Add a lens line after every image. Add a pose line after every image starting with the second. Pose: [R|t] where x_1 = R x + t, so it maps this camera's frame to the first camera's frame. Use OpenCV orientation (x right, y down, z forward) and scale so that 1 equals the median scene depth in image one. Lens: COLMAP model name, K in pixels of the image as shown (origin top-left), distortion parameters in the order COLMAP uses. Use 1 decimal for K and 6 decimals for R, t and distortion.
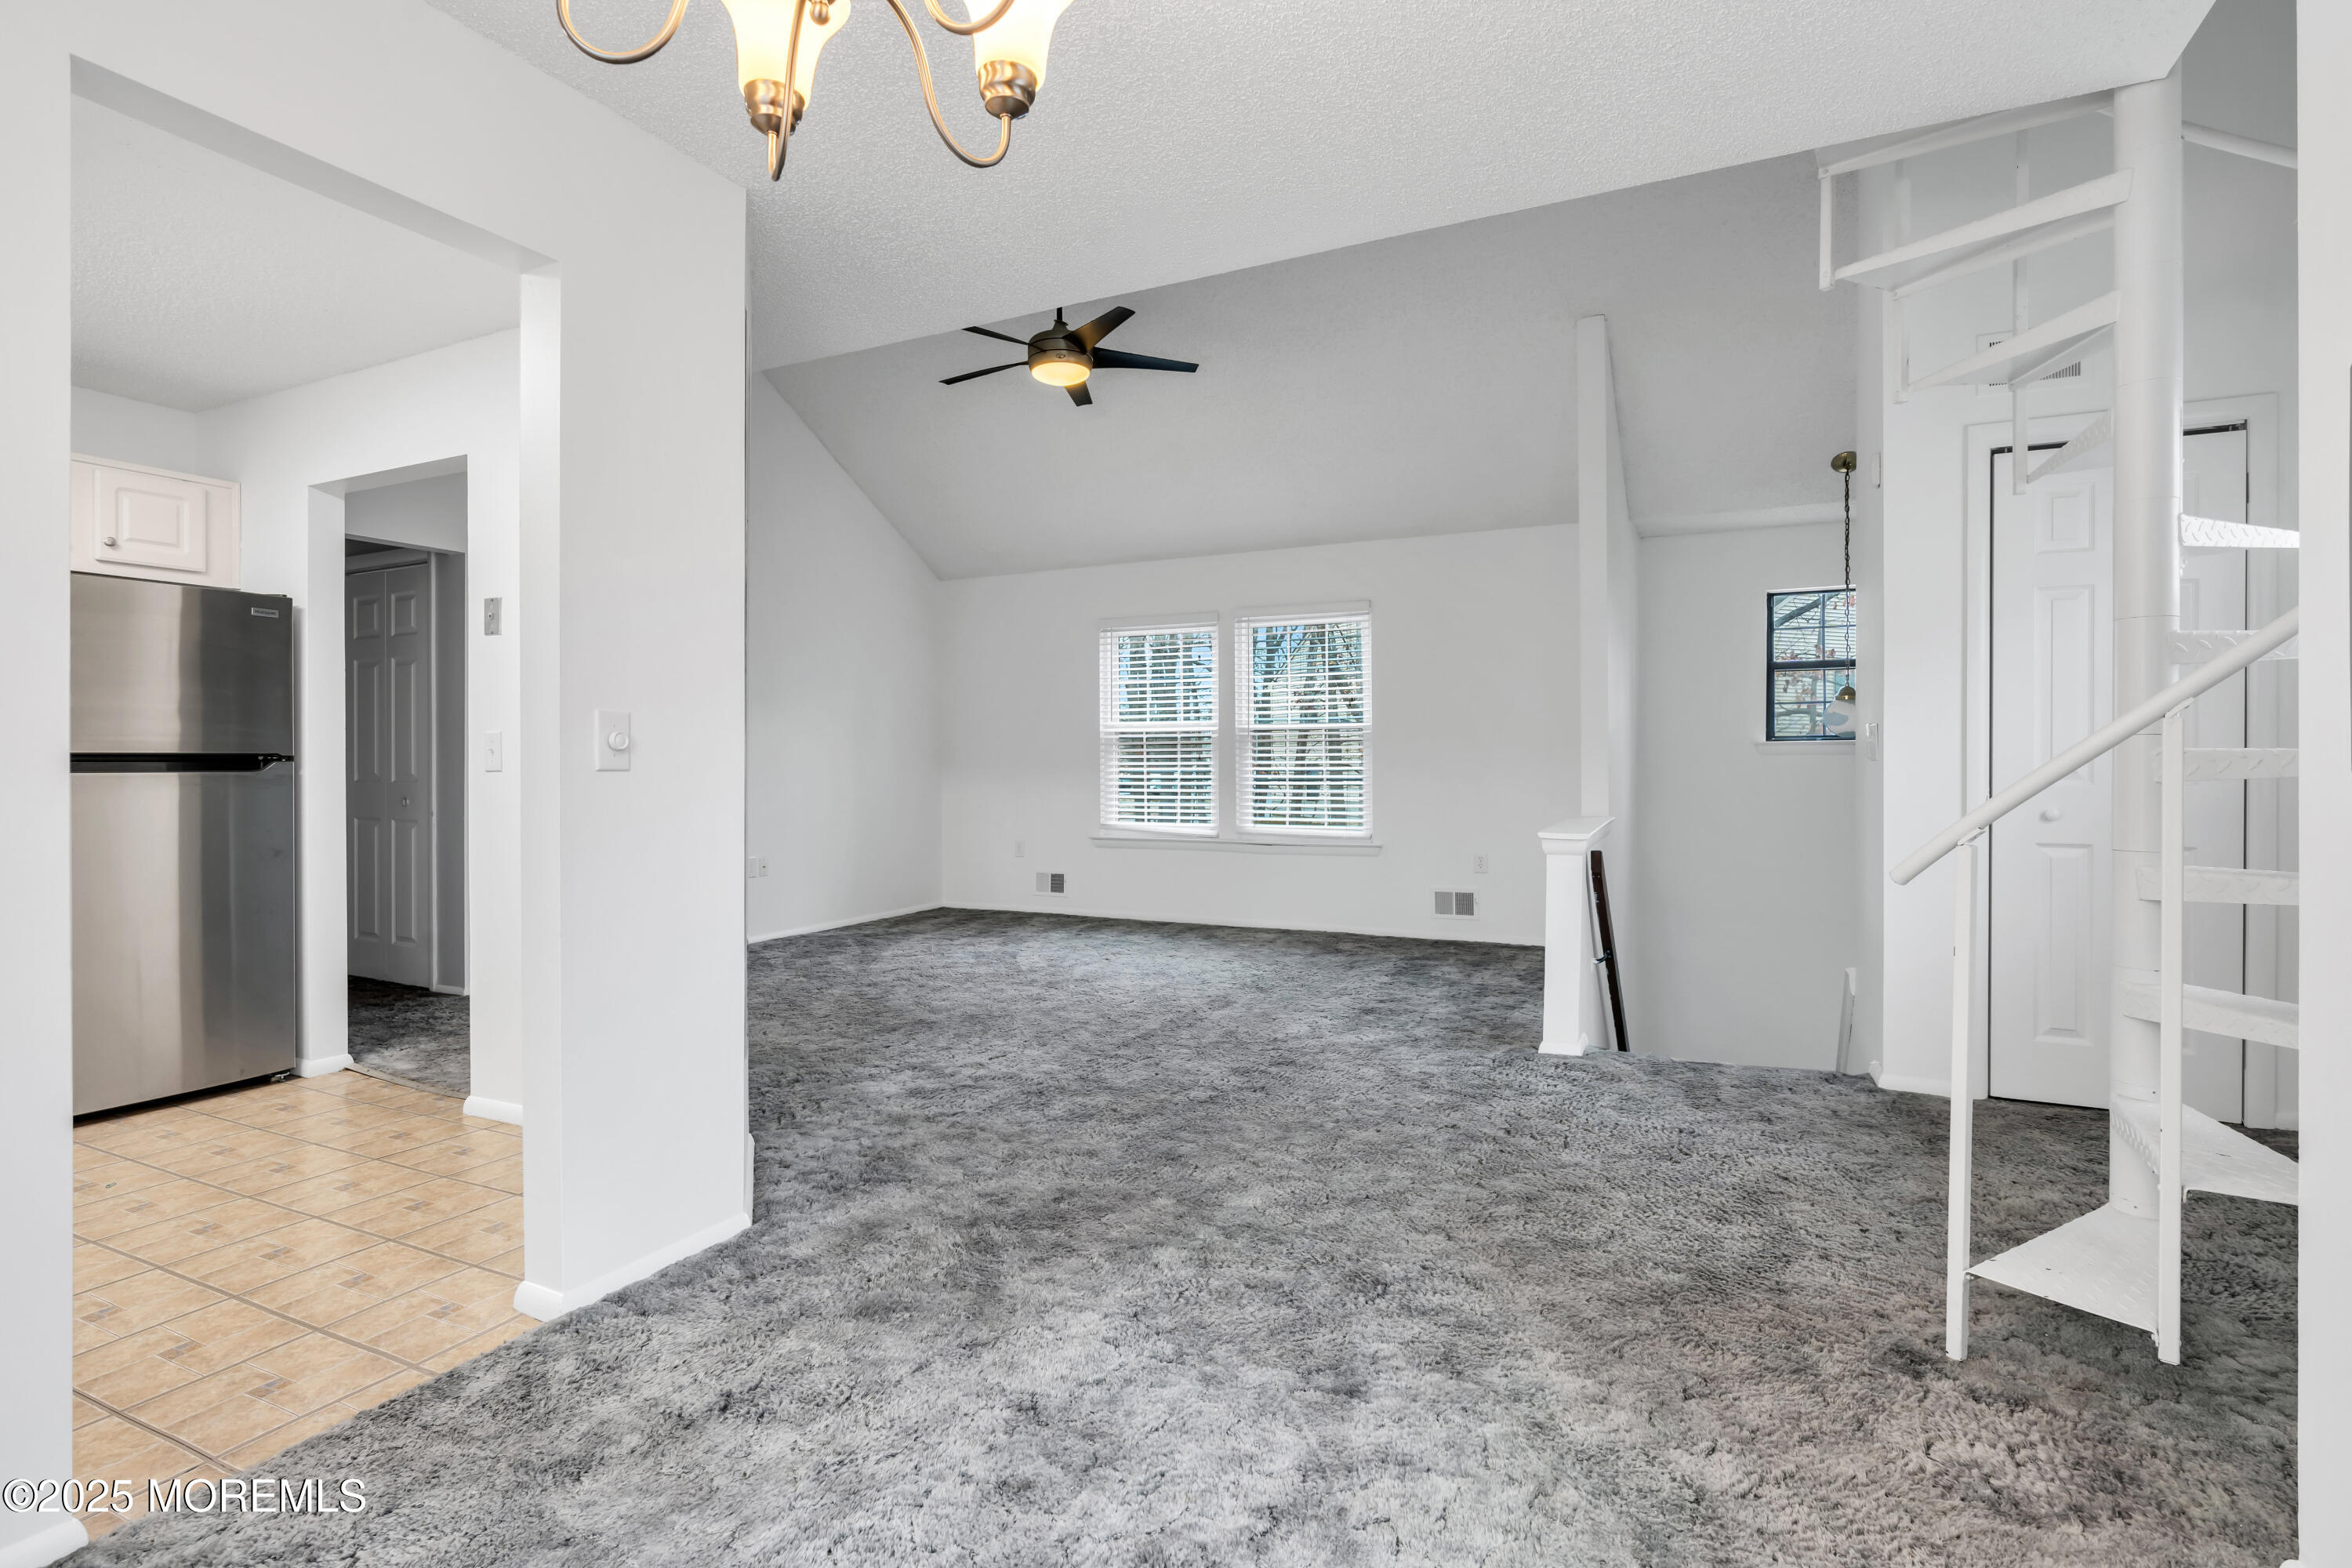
lens RADIAL K [[1098.4, 0, 1179.6], [0, 1098.4, 770.8], [0, 0, 1]] dist [0.020436, 0.000978]
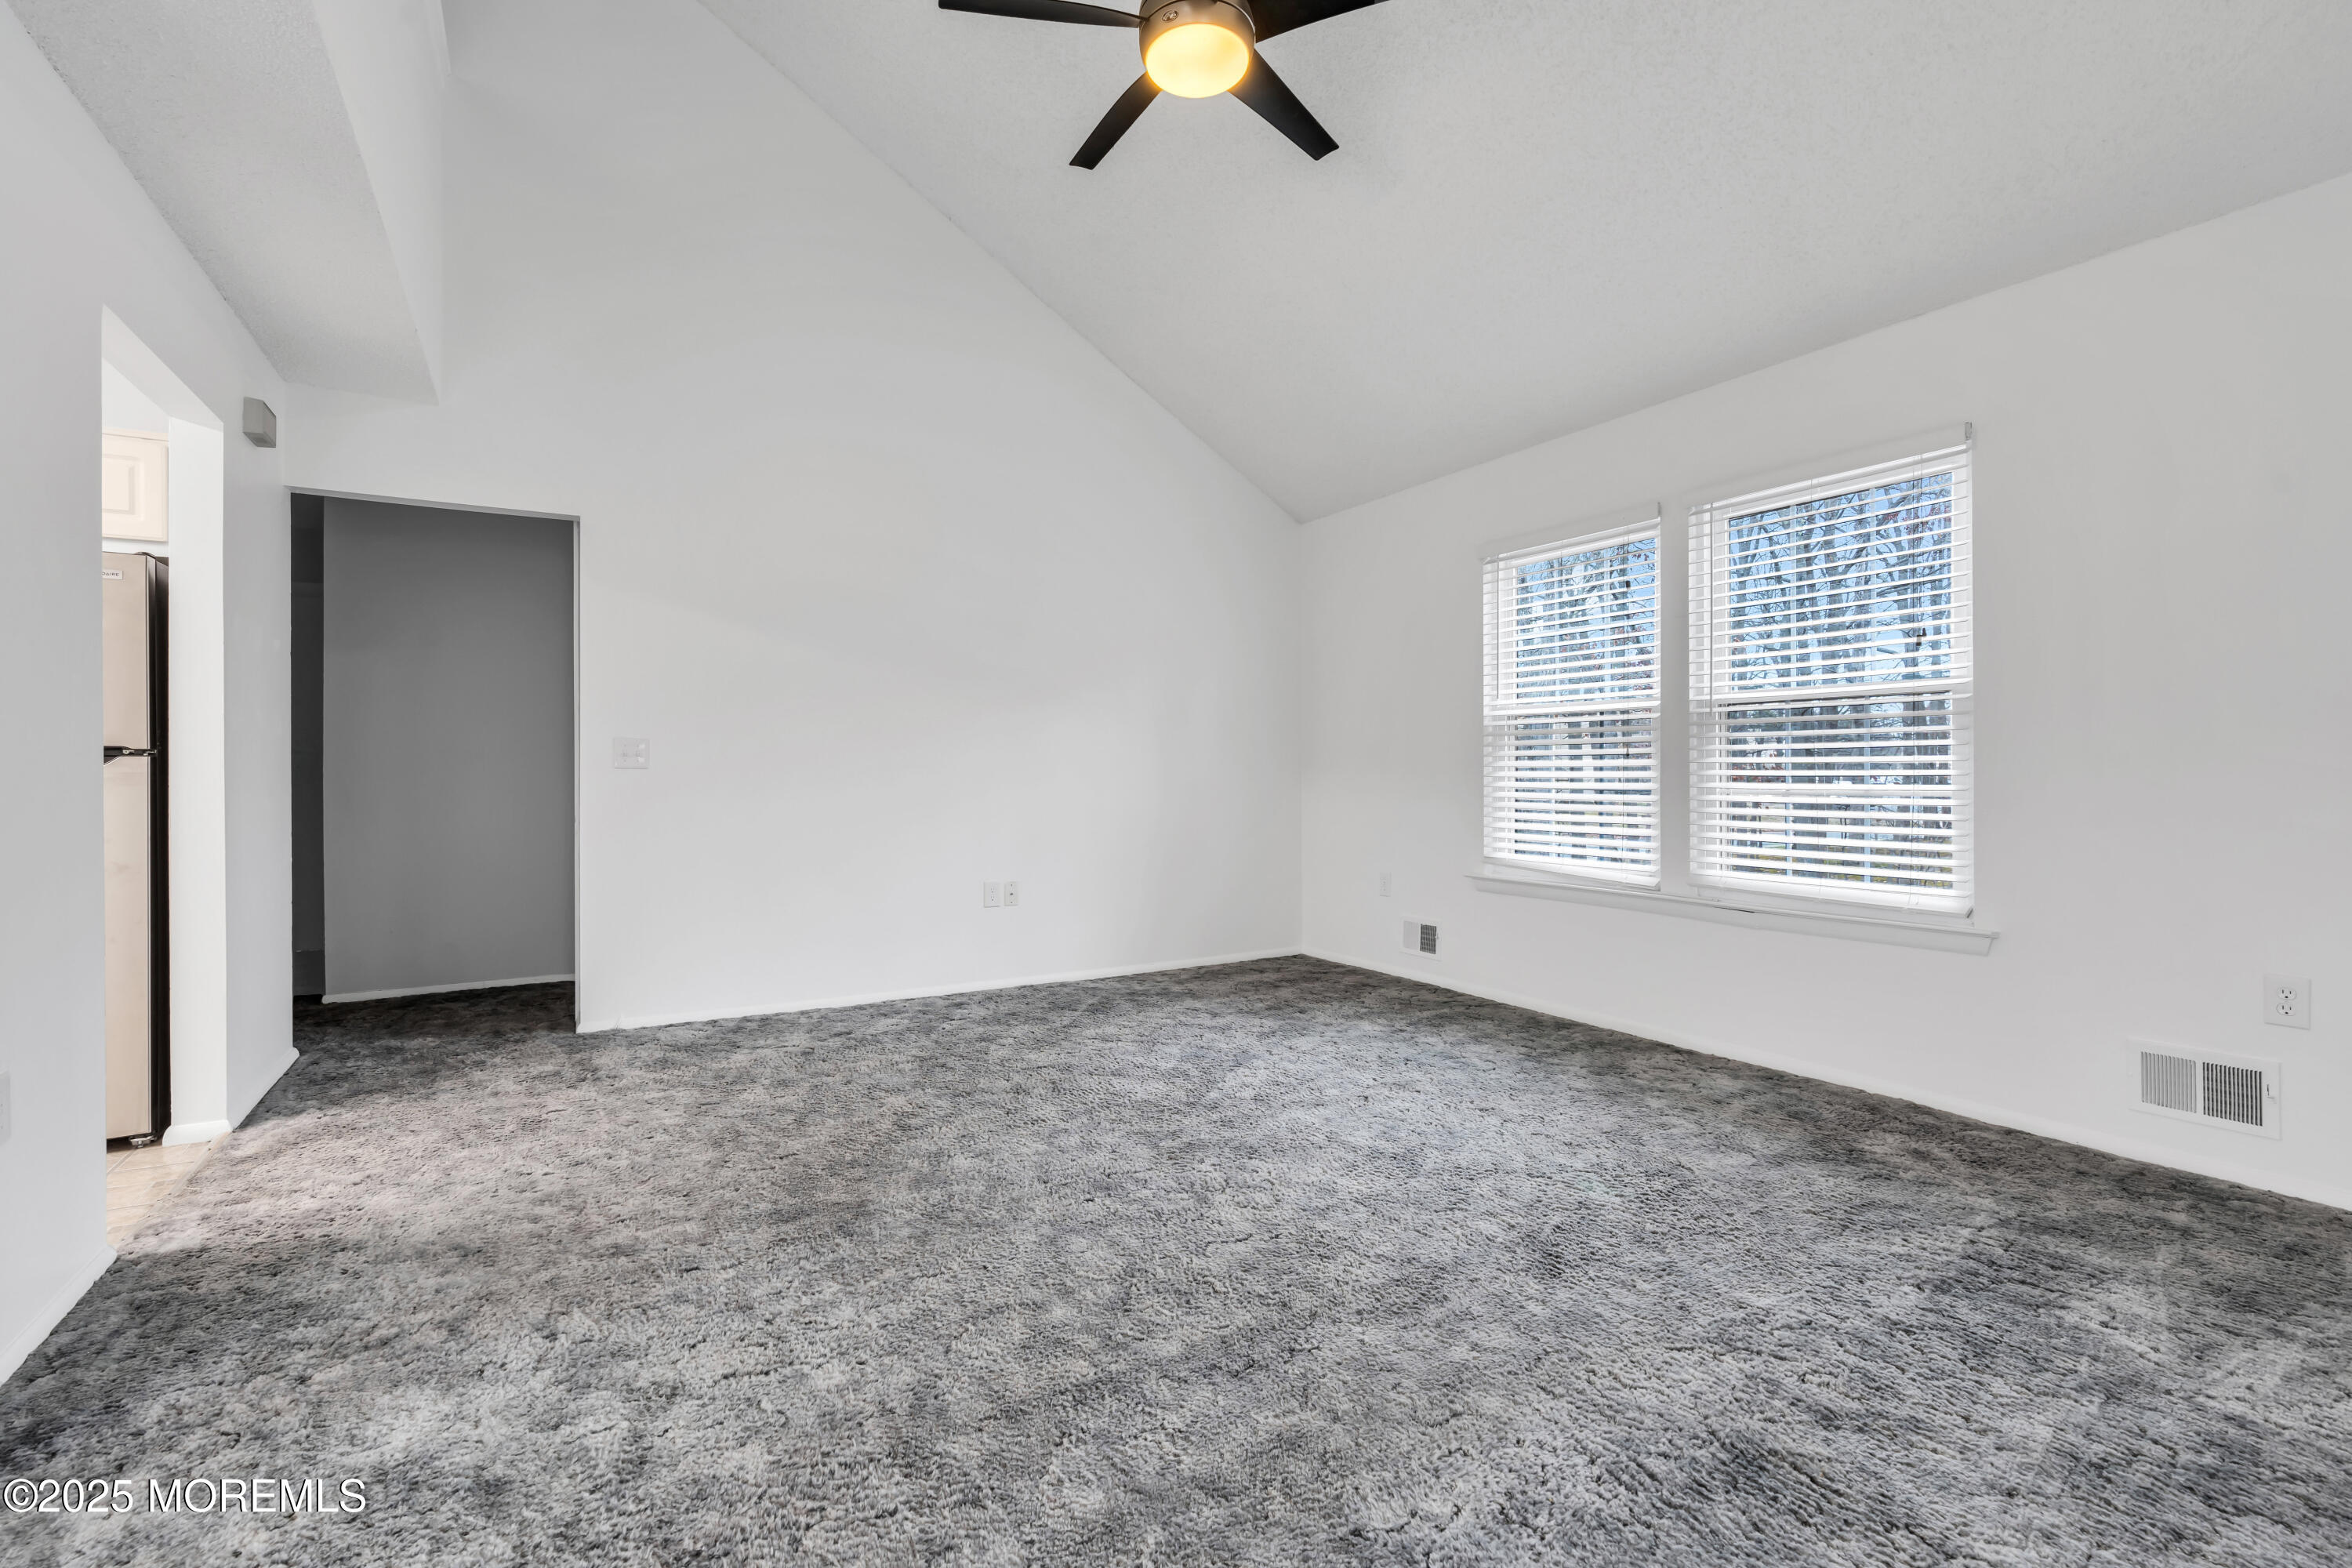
lens RADIAL K [[1024.5, 0, 1207.8], [0, 1024.5, 771.3], [0, 0, 1]] dist [-0.000551, 0.000183]
pose [[0.833676, 0.000877, -0.552253, 0.147247], [-0.004447, 0.999977, -0.005125, 0.001763], [0.552236, 0.006729, 0.833661, 0.452447]]
